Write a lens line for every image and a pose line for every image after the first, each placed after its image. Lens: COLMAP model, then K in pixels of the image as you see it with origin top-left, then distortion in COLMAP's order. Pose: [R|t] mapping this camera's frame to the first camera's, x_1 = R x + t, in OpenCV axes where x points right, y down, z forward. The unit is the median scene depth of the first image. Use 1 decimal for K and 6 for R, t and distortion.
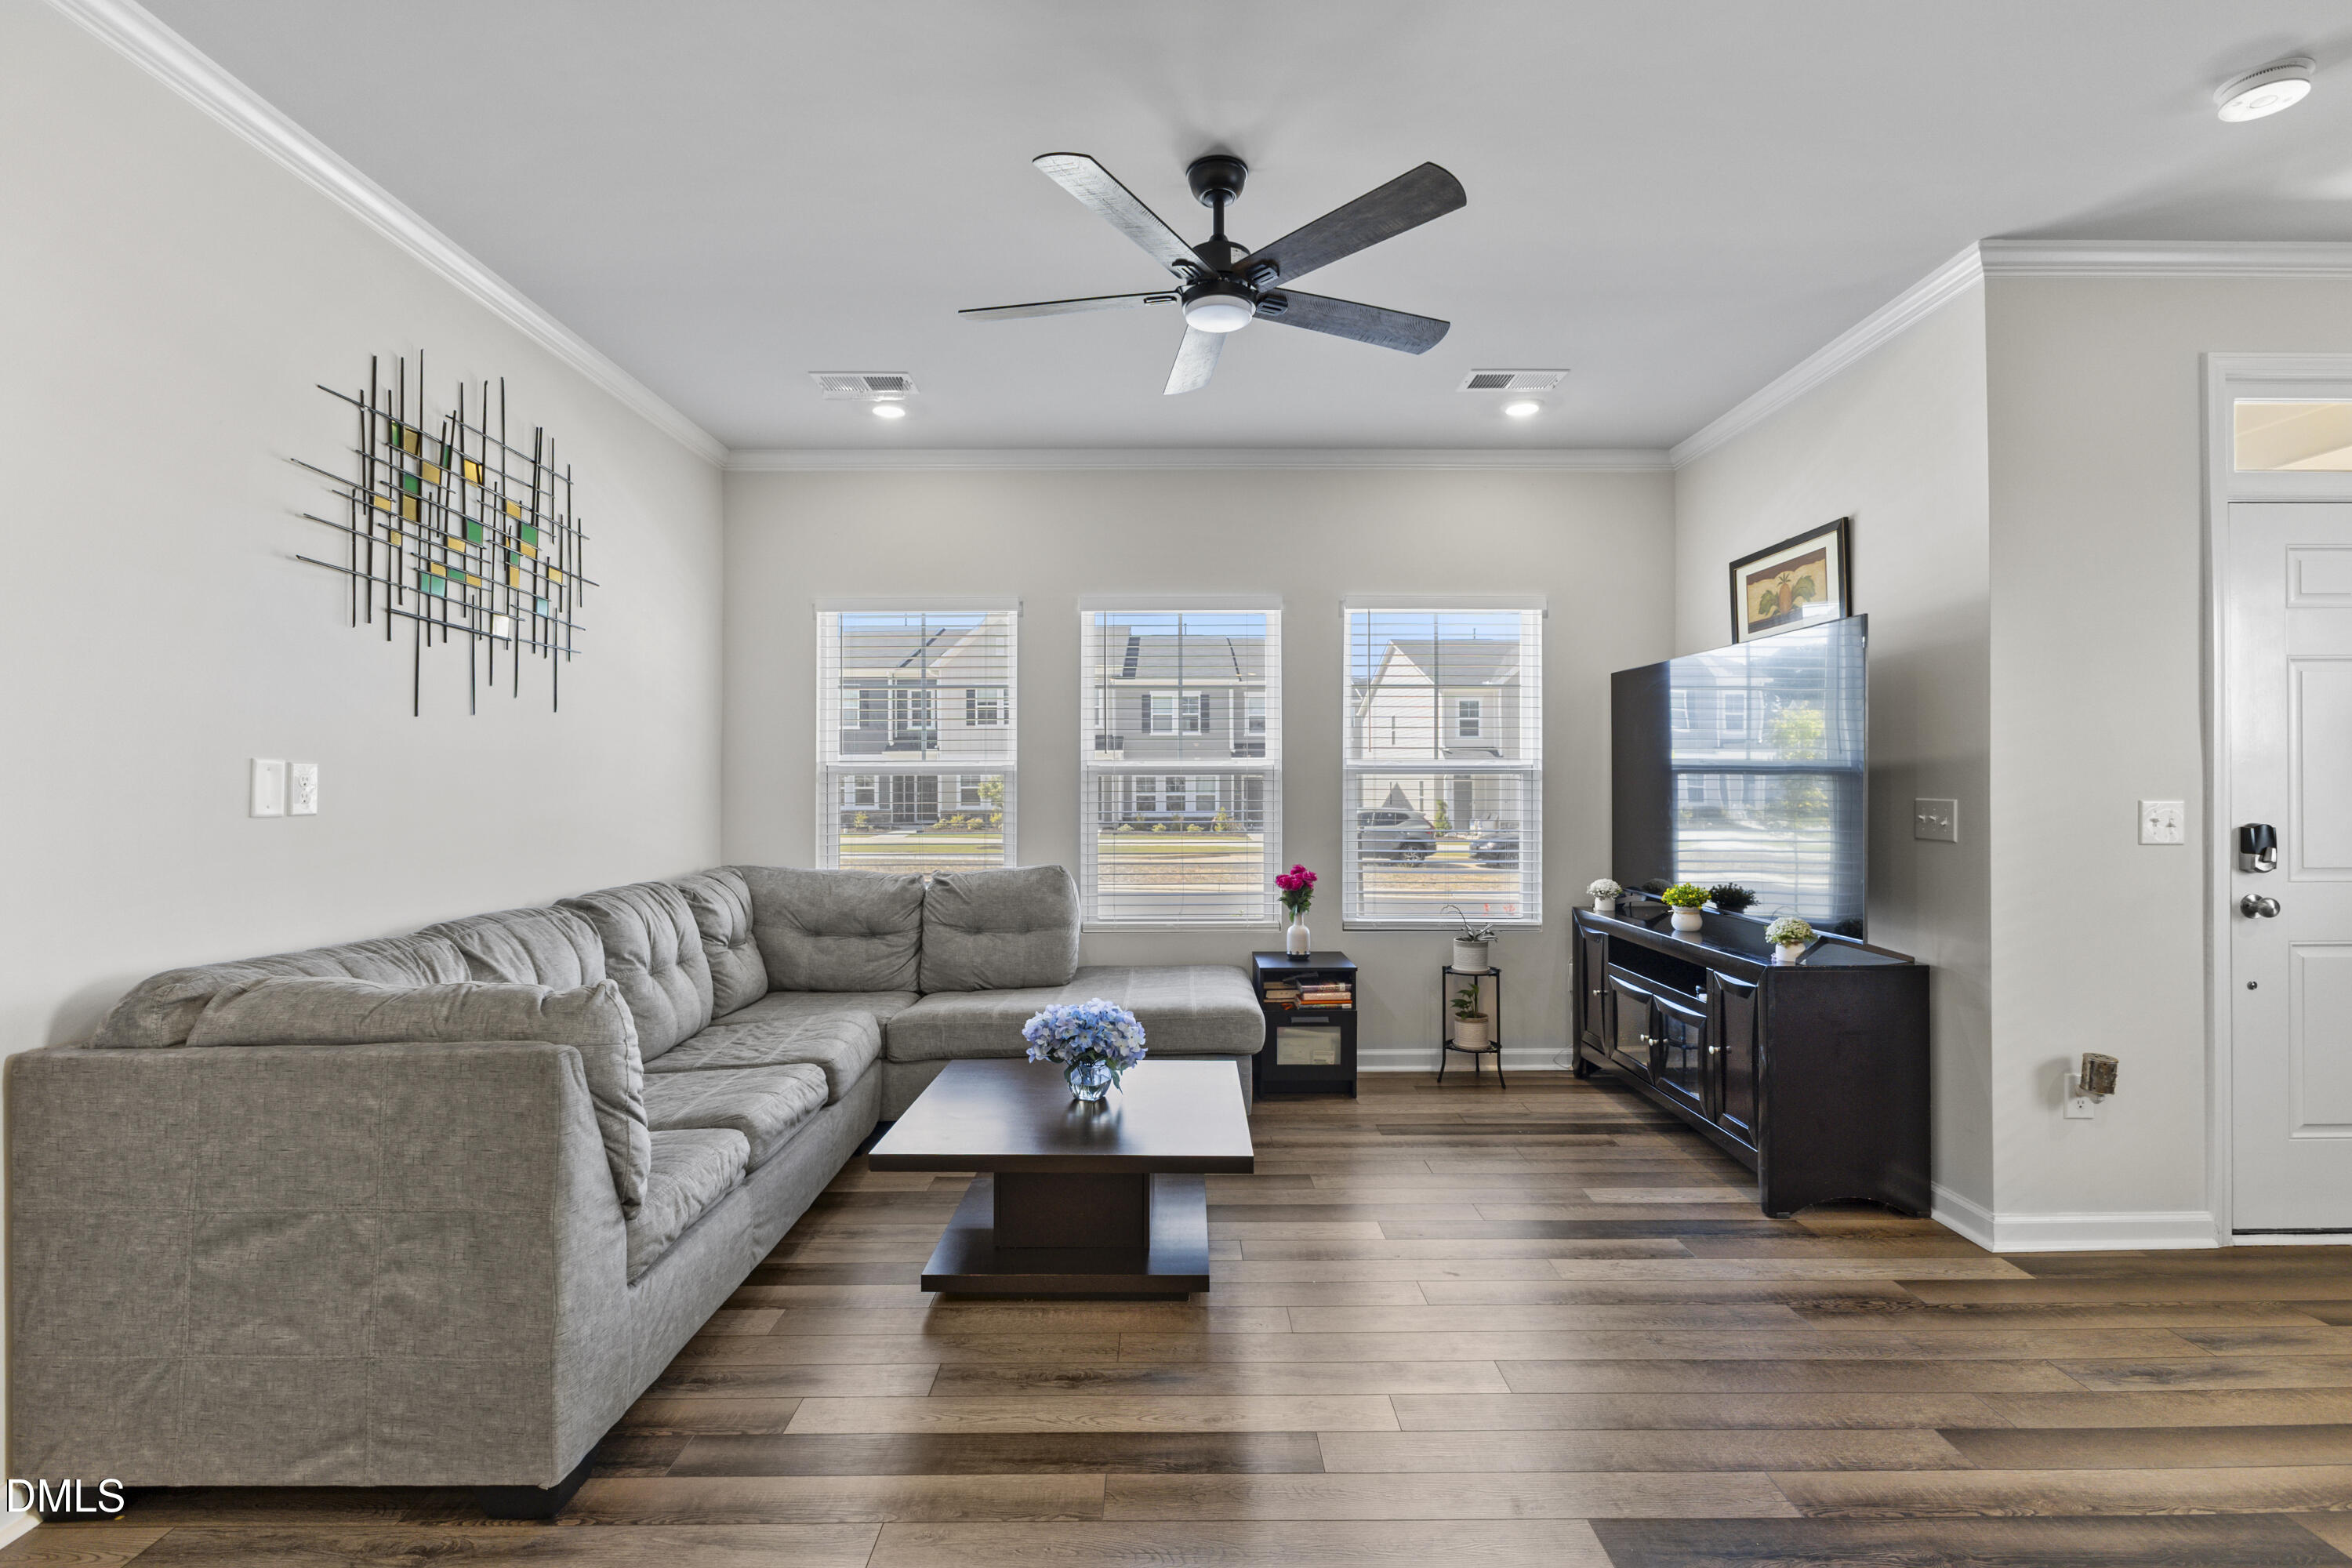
lens RADIAL K [[1072.3, 0, 1179.4], [0, 1072.3, 782.7], [0, 0, 1]] dist [0.001180, -0.002257]
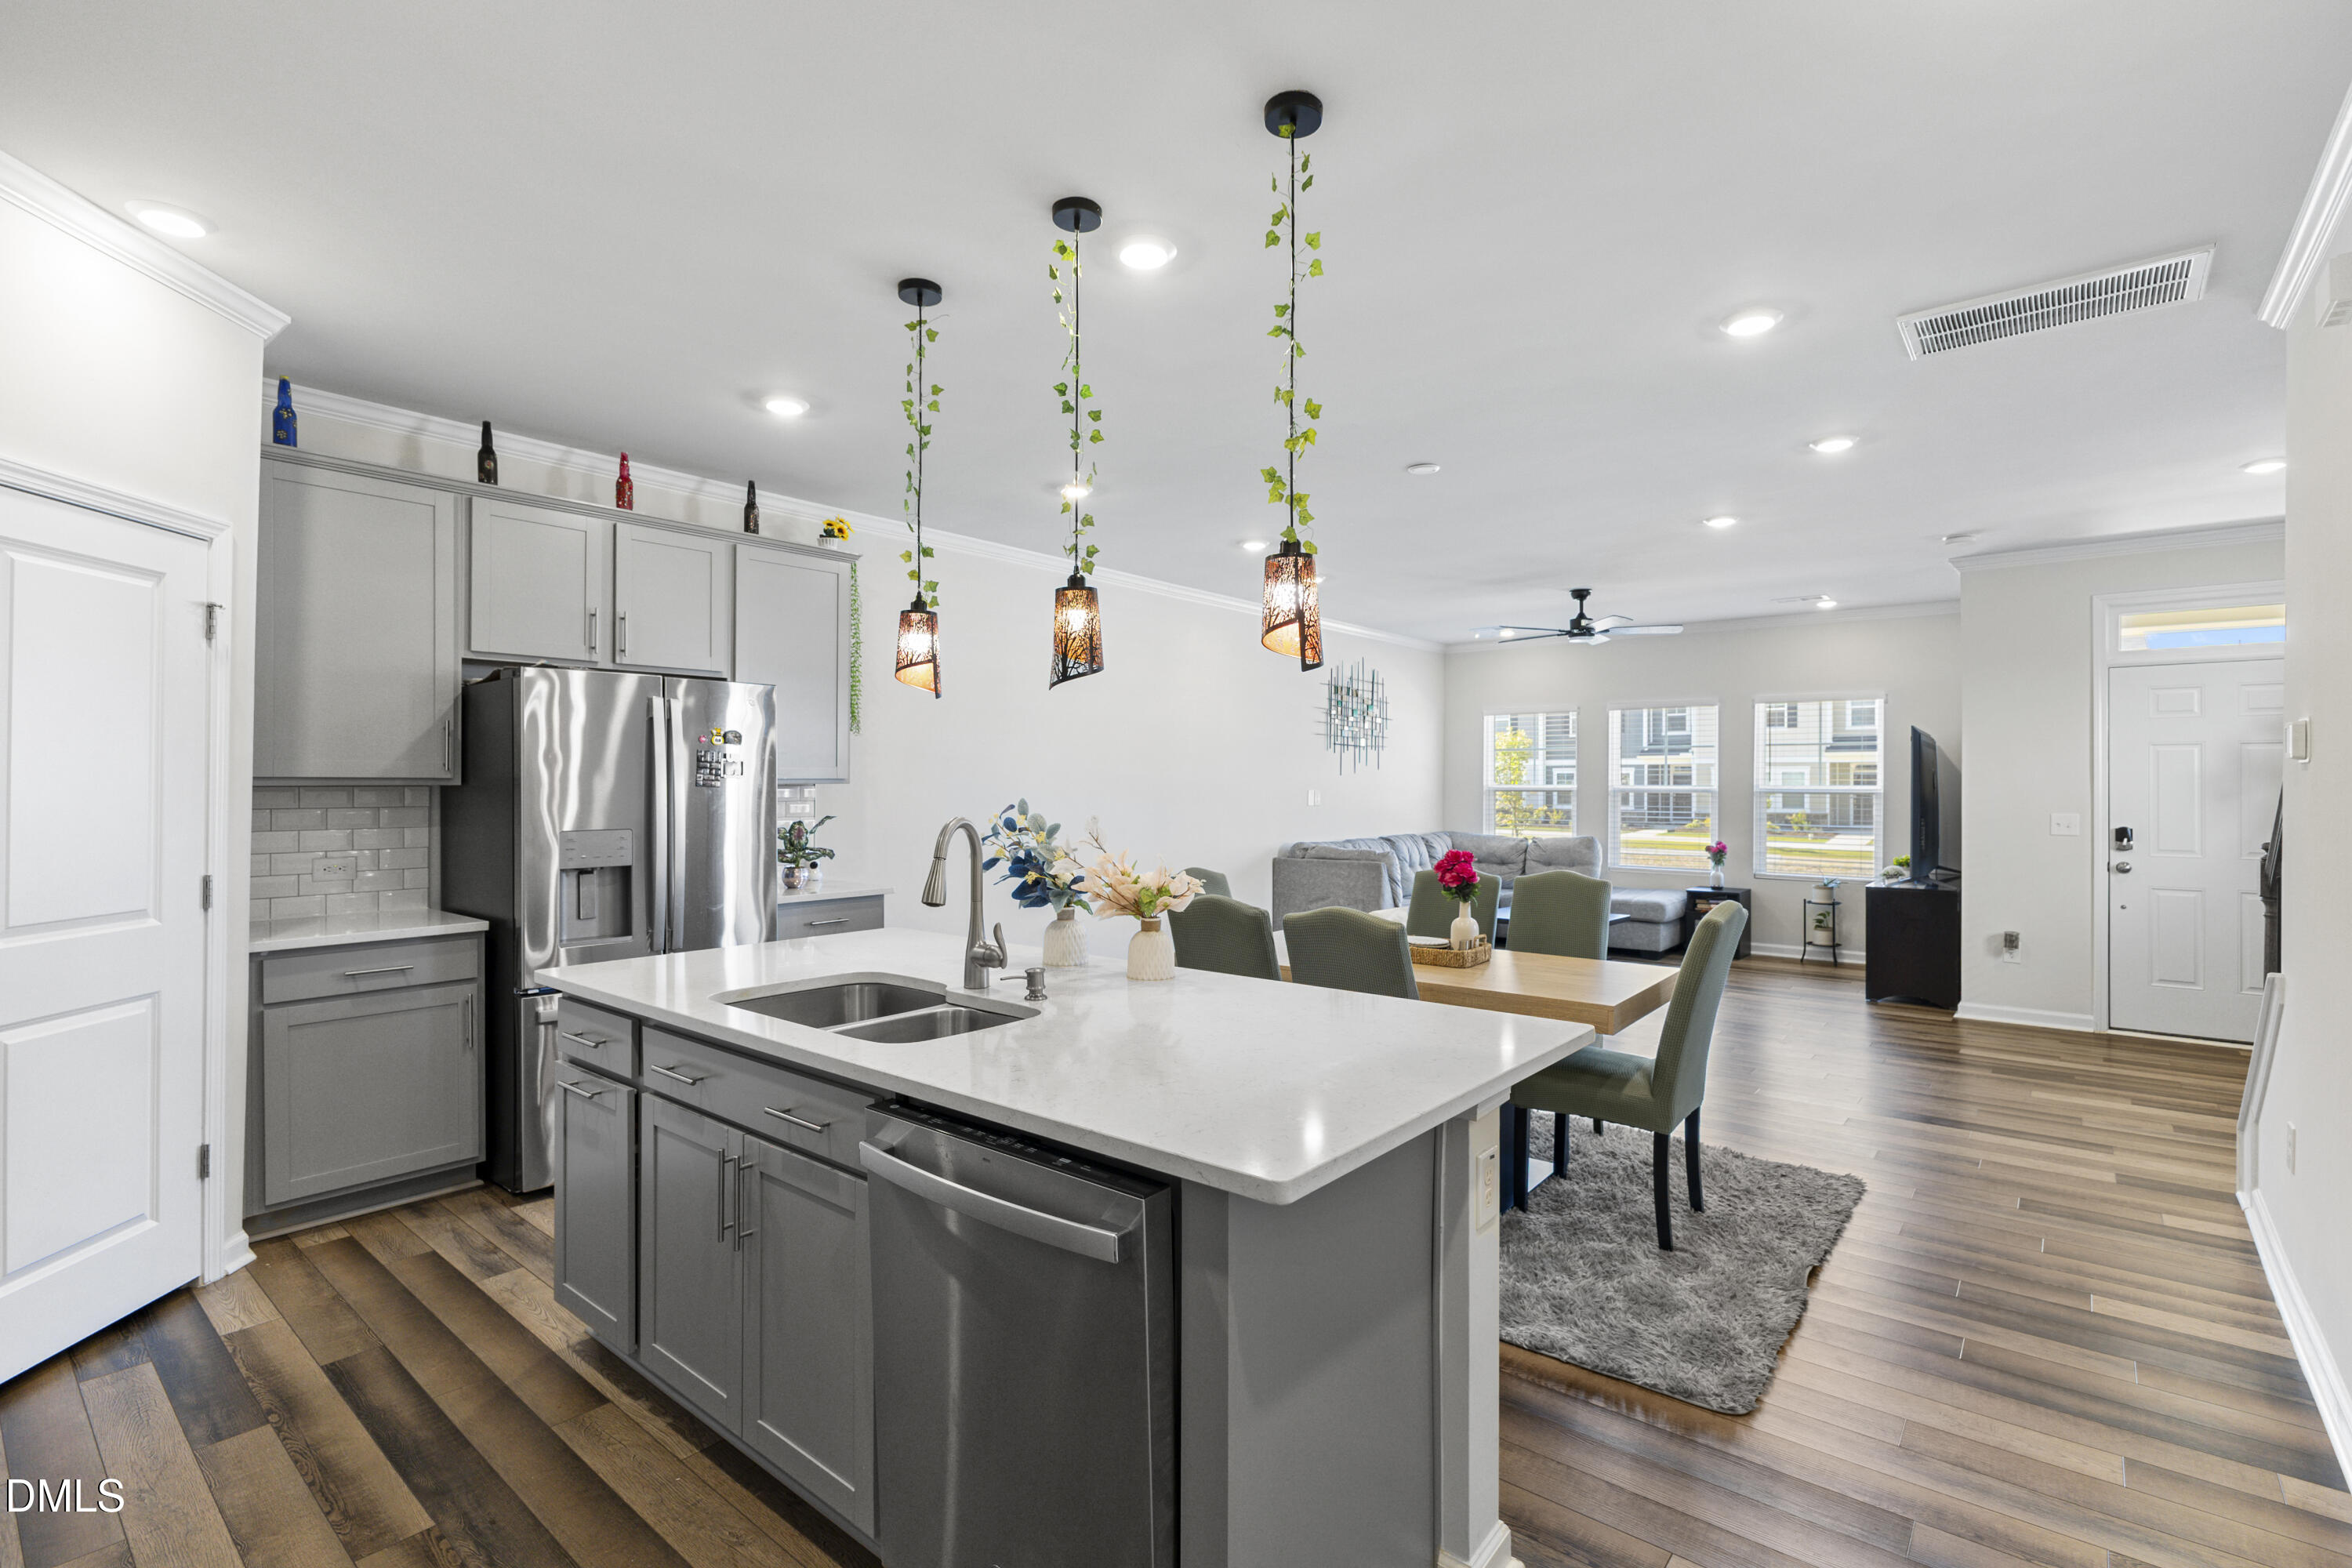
lens RADIAL K [[1072.3, 0, 1179.4], [0, 1072.3, 782.7], [0, 0, 1]] dist [0.001180, -0.002257]
pose [[0.764041, 0.003294, -0.645159, 0.948764], [-0.002643, 0.999995, 0.001975, -0.044163], [0.645162, 0.000197, 0.764046, -1.691375]]
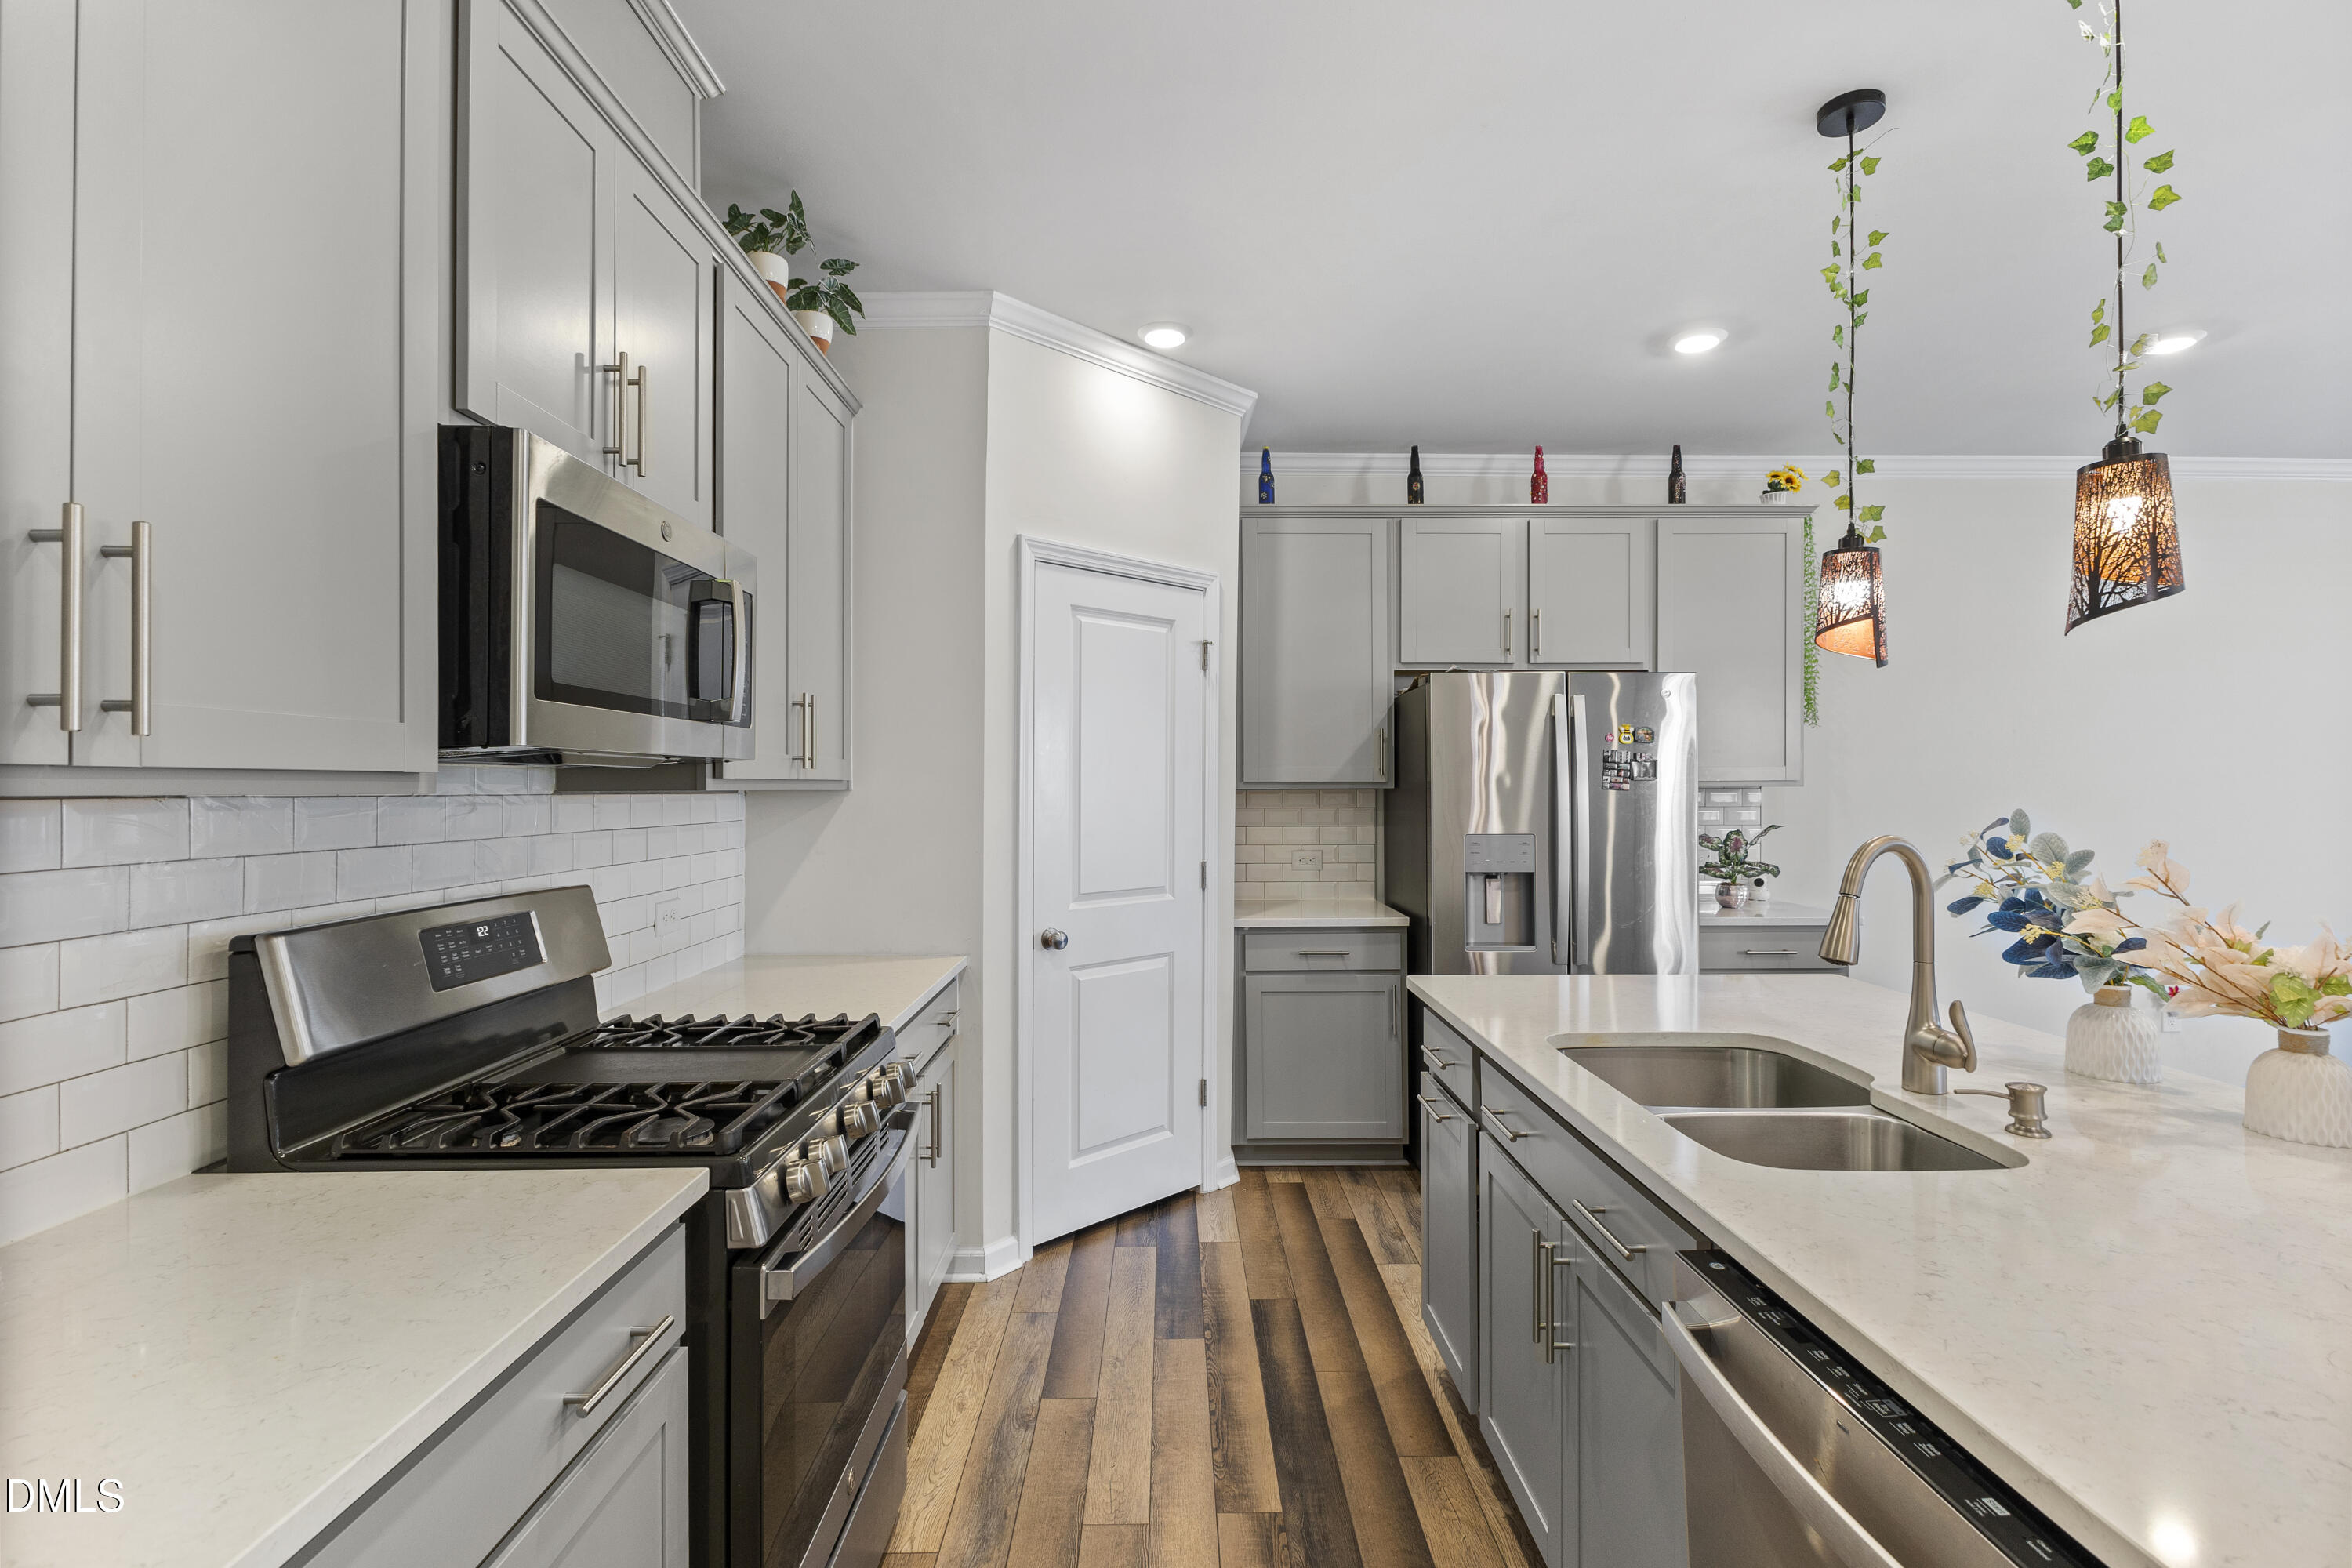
lens RADIAL K [[1072.3, 0, 1179.4], [0, 1072.3, 782.7], [0, 0, 1]] dist [0.001180, -0.002257]
pose [[0.001480, -0.000396, -0.999999, 0.675697], [0.002064, 0.999998, -0.000392, -0.042751], [0.999997, -0.002063, 0.001481, -1.293192]]
